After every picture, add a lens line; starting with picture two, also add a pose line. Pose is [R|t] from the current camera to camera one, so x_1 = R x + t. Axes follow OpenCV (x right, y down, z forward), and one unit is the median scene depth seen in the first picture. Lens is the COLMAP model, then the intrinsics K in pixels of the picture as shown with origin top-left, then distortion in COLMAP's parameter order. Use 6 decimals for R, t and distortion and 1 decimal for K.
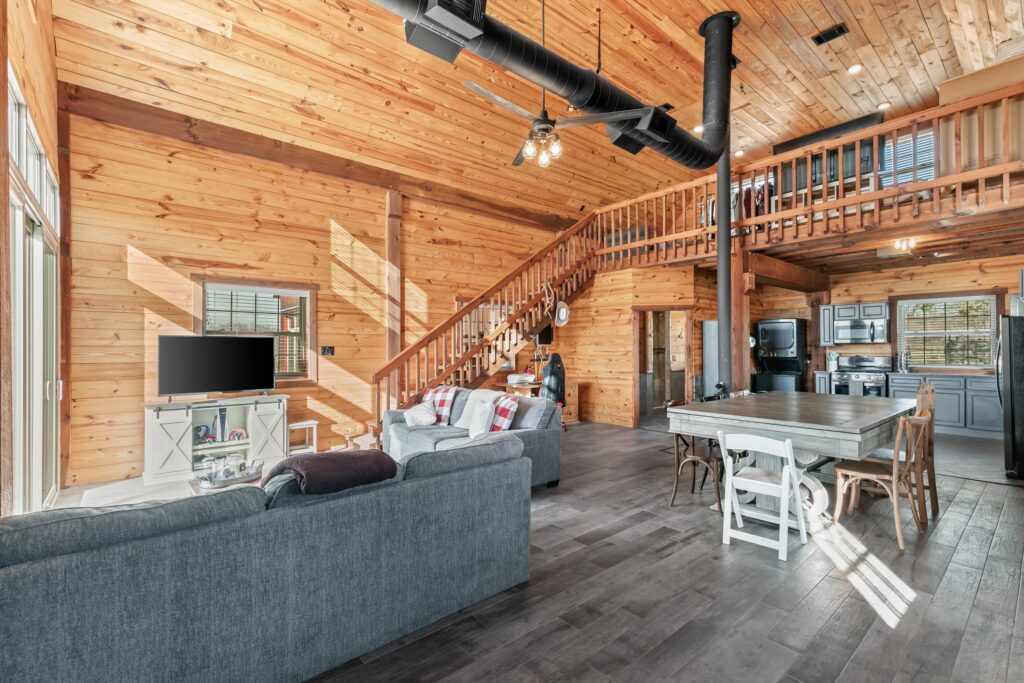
lens RADIAL K [[464.4, 0, 513.0], [0, 464.4, 349.2], [0, 0, 1]] dist [0.012002, -0.000066]
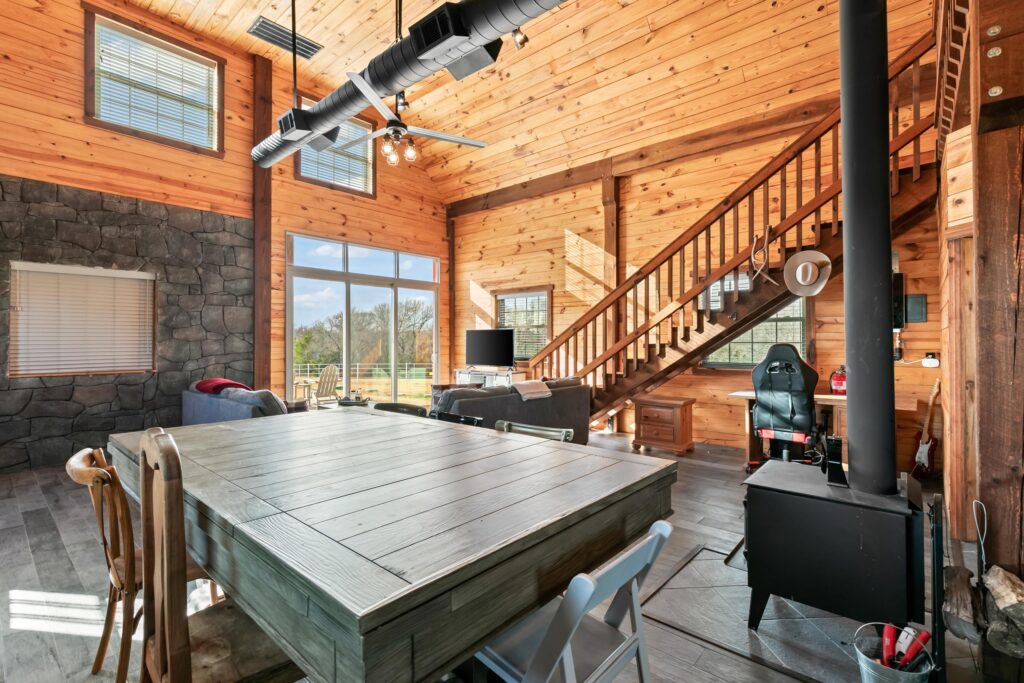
lens RADIAL K [[464.4, 0, 517.0], [0, 464.4, 337.2], [0, 0, 1]] dist [0.012002, -0.000066]
pose [[0.141012, -0.001461, -0.990007, 0.747115], [-0.001908, 0.999997, -0.001748, -0.000520], [0.990006, 0.002135, 0.141009, 0.727742]]
